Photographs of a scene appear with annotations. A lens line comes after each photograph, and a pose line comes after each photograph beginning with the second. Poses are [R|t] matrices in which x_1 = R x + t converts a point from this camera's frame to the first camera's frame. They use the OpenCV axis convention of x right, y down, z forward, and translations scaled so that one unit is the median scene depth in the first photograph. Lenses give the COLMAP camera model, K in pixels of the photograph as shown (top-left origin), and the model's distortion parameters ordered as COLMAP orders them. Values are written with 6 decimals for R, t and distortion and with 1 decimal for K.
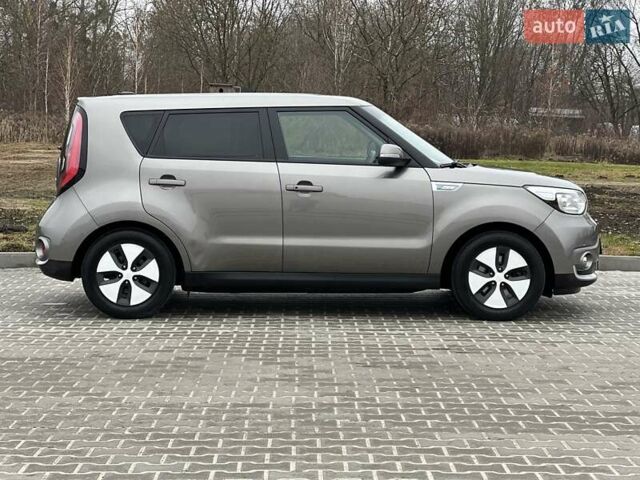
lens RADIAL K [[1432.3, 0, 320.0], [0, 1432.3, 240.0], [0, 0, 1]] dist [-0.018522, 3.704519]
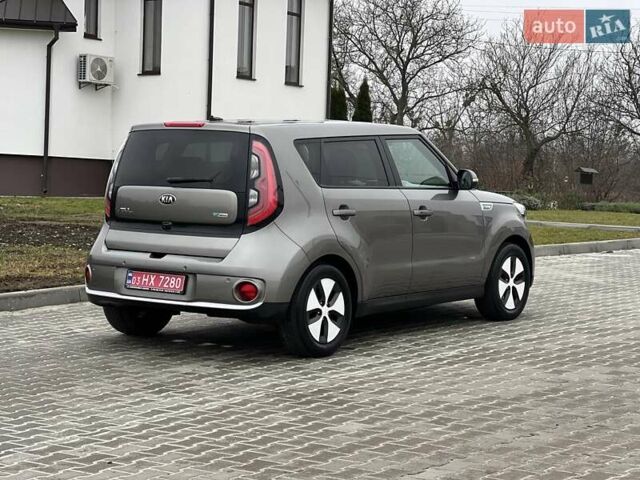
lens RADIAL K [[1432.3, 0, 320.0], [0, 1432.3, 240.0], [0, 0, 1]] dist [-0.018522, 3.704519]
pose [[0.620823, -0.058028, 0.781801, -0.871008], [0.056052, 0.997990, 0.029563, -0.050802], [-0.781945, 0.025468, 0.622827, 0.401801]]
